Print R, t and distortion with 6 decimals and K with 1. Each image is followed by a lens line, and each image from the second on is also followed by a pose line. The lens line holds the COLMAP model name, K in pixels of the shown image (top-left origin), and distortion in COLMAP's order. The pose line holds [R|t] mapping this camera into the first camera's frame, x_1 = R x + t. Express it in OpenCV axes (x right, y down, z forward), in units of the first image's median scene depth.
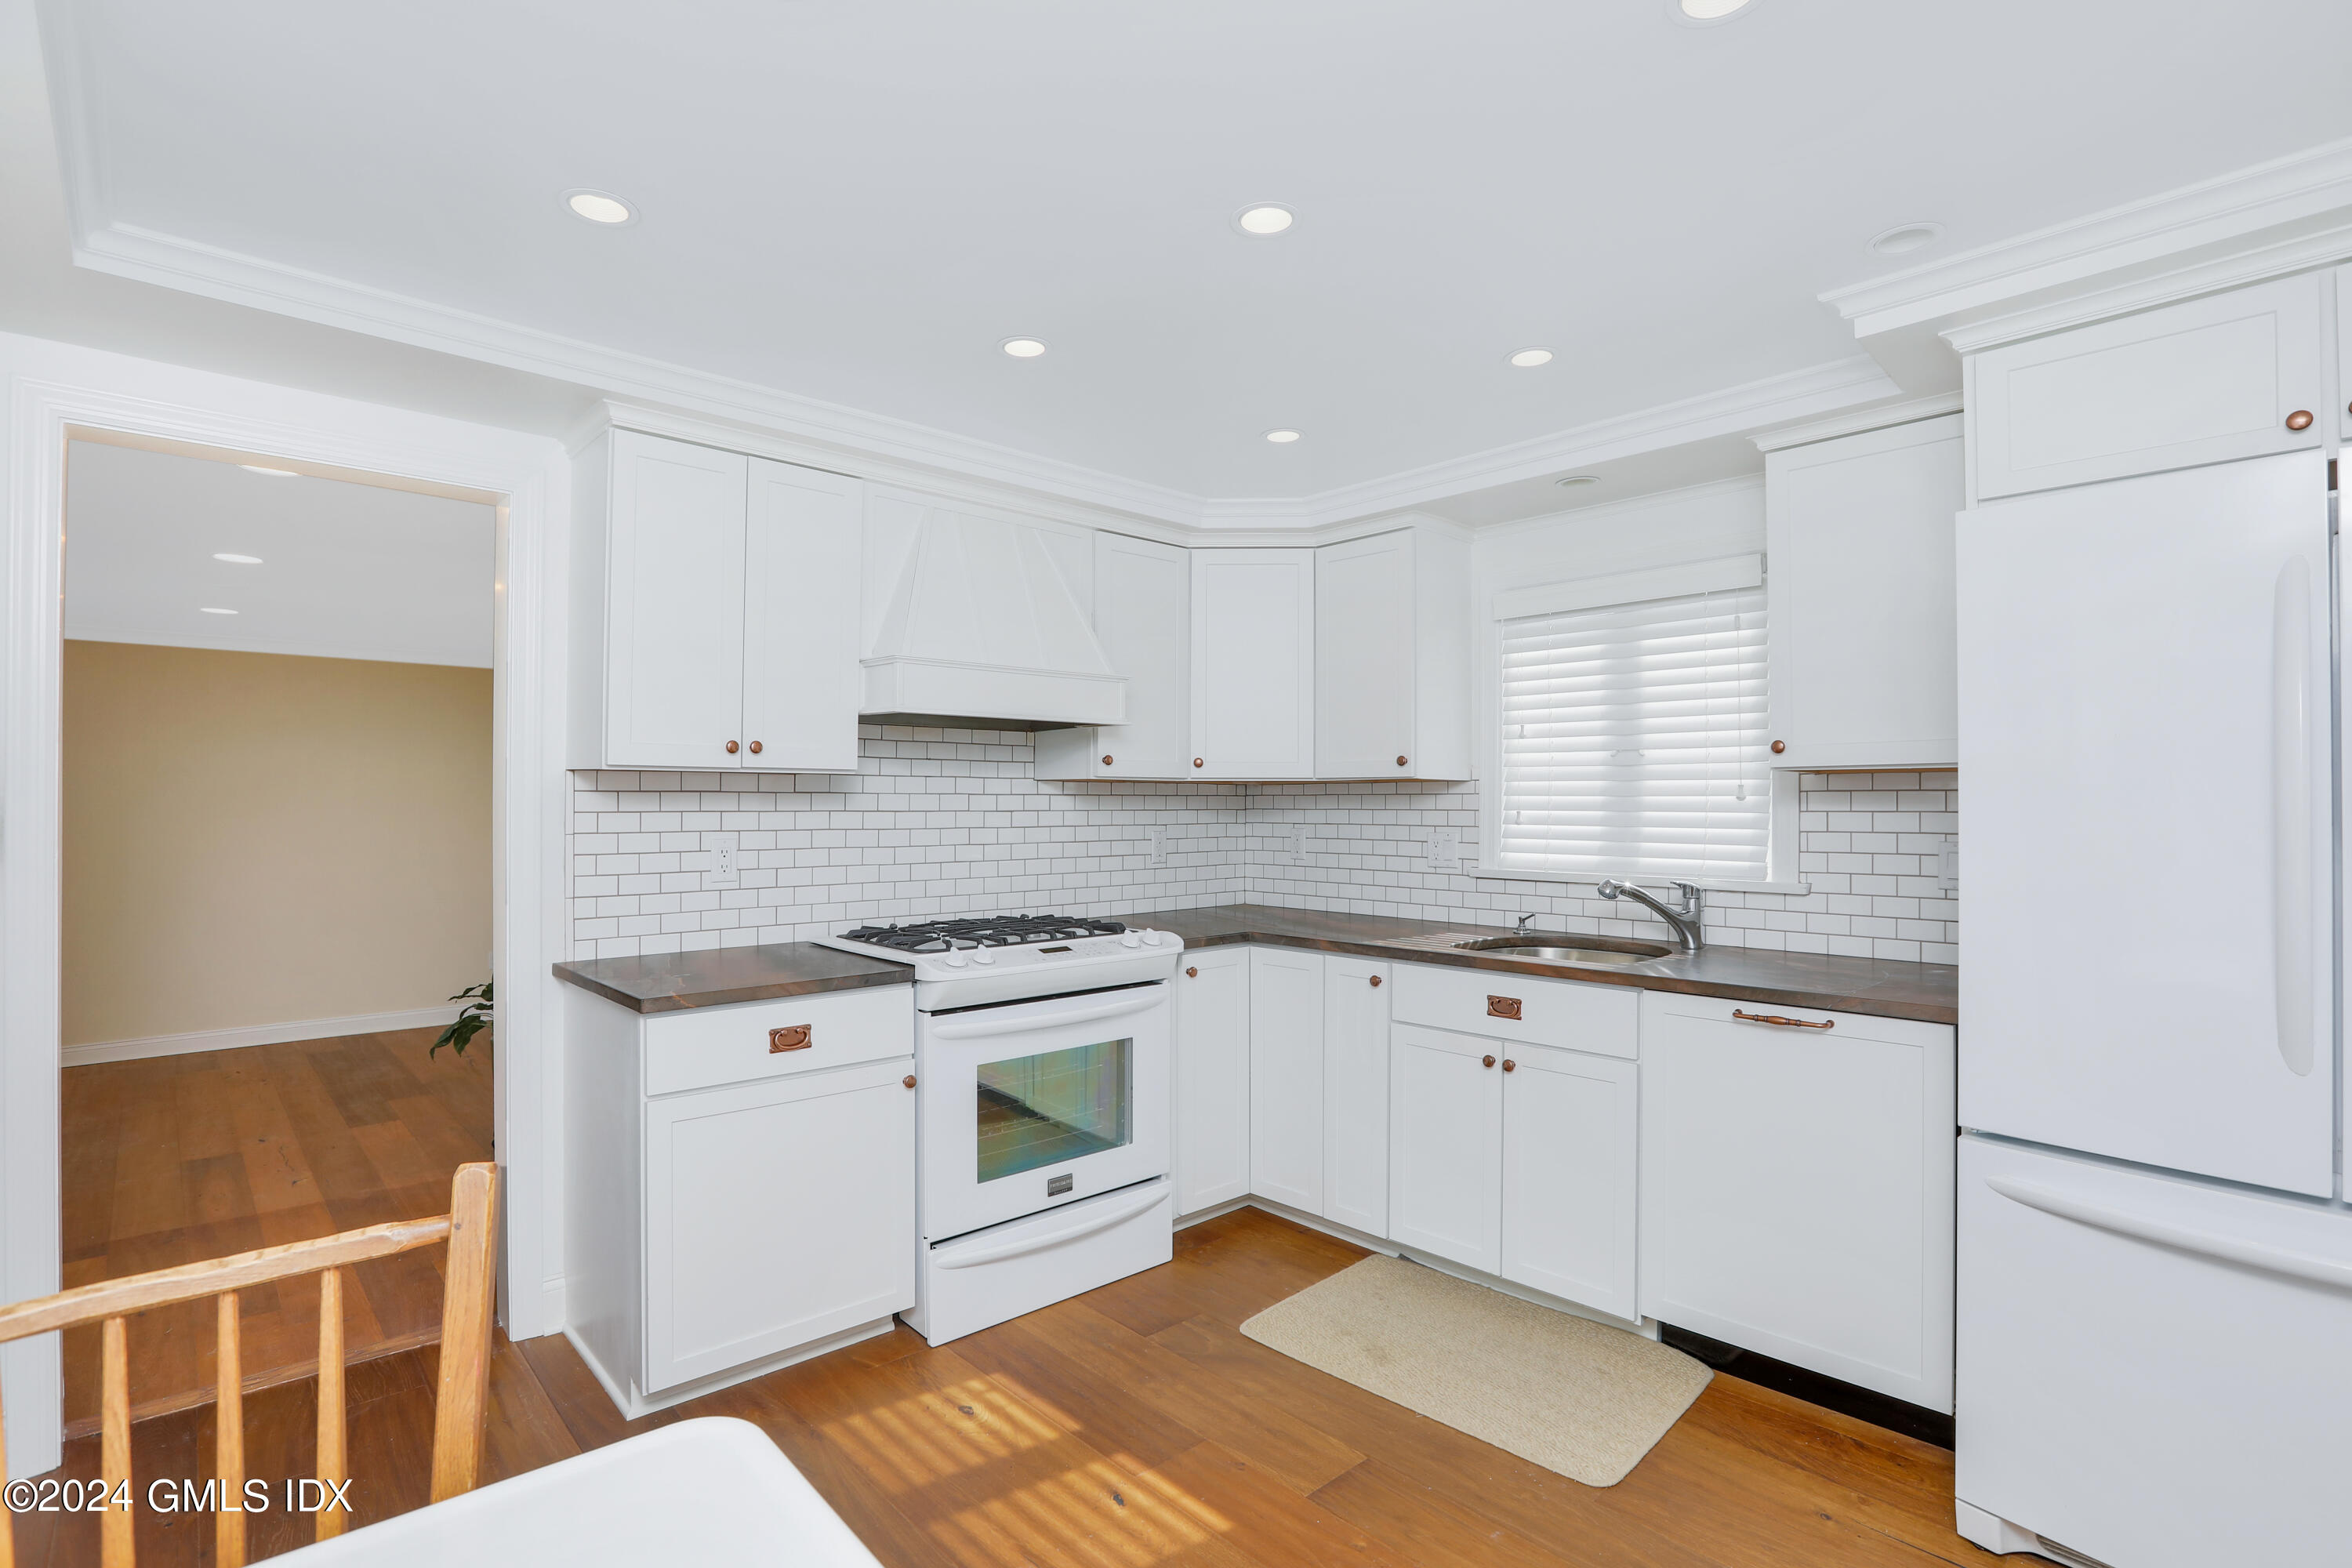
lens RADIAL K [[1118.2, 0, 1181.8], [0, 1118.2, 794.5], [0, 0, 1]] dist [-0.062557, 0.030039]
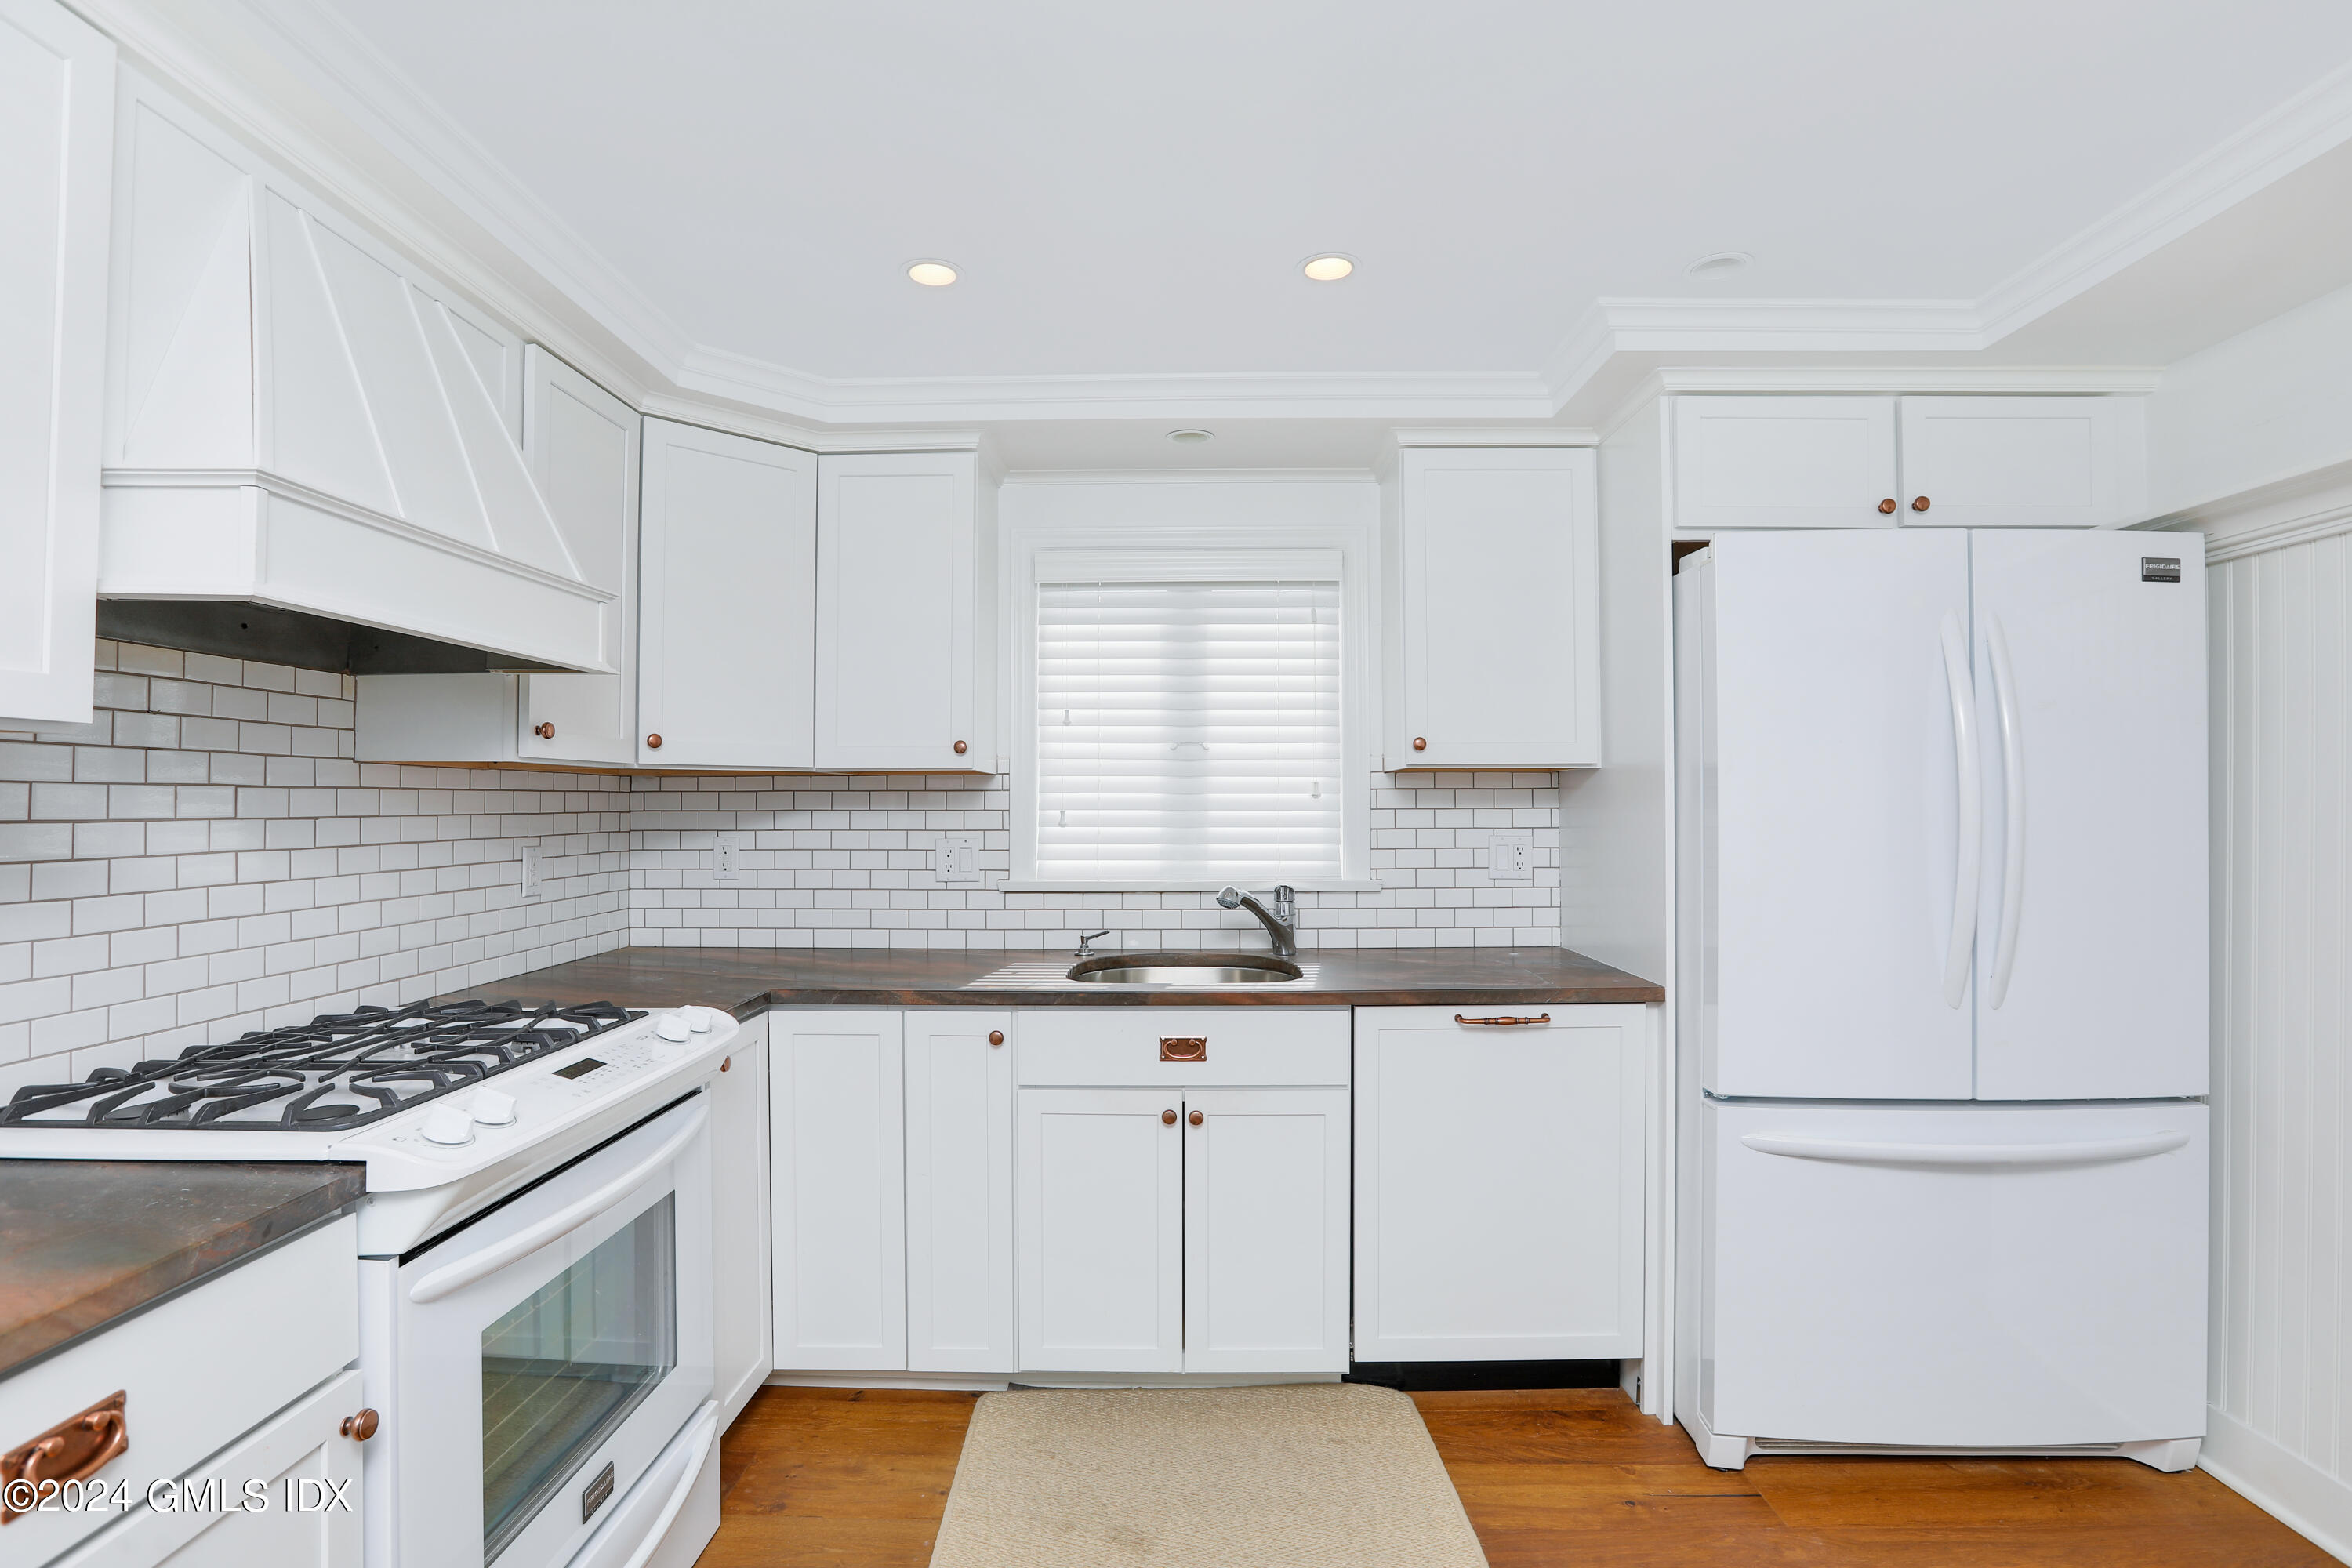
lens RADIAL K [[1118.2, 0, 1181.8], [0, 1118.2, 794.5], [0, 0, 1]] dist [-0.062557, 0.030039]
pose [[0.692828, 0.002452, 0.721099, -0.284415], [-0.003189, 0.999995, -0.000336, 0.002704], [-0.721096, -0.002066, 0.692832, 0.391301]]
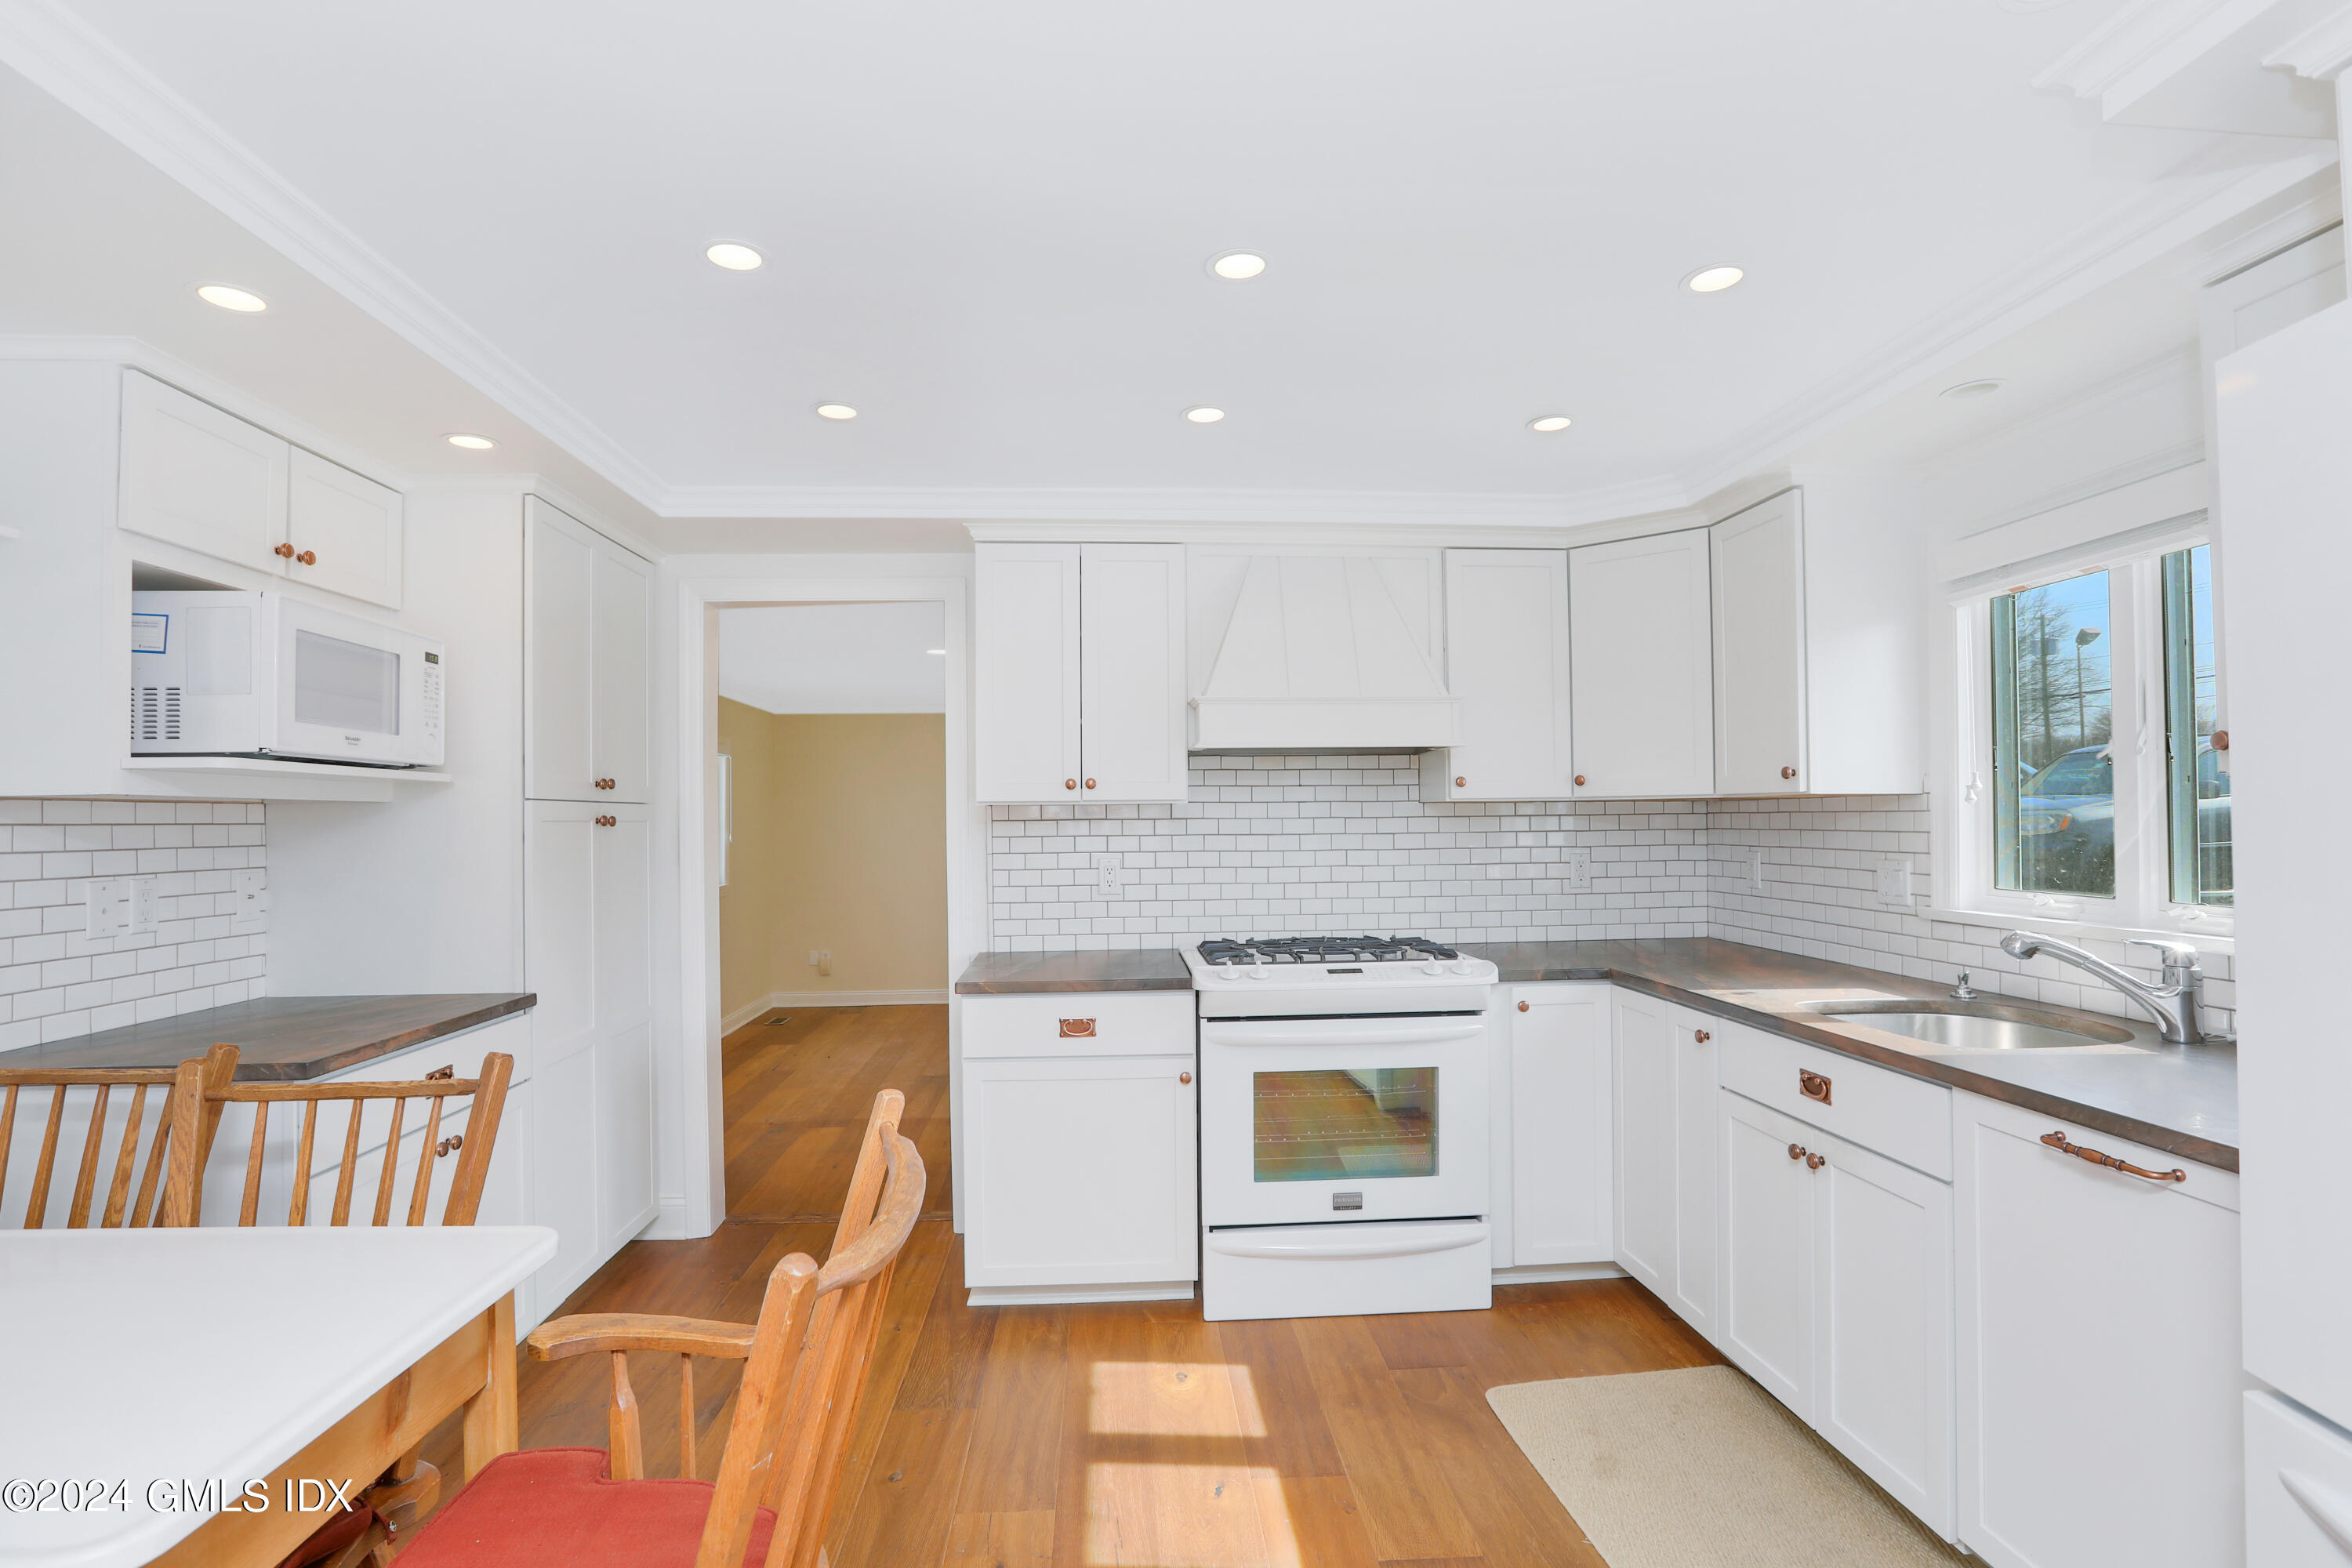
lens RADIAL K [[1118.2, 0, 1181.8], [0, 1118.2, 794.5], [0, 0, 1]] dist [-0.062557, 0.030039]
pose [[0.776472, -0.021395, -0.629789, 0.400360], [0.015415, 0.999769, -0.014958, -0.009986], [0.629964, 0.001906, 0.776622, 0.102984]]
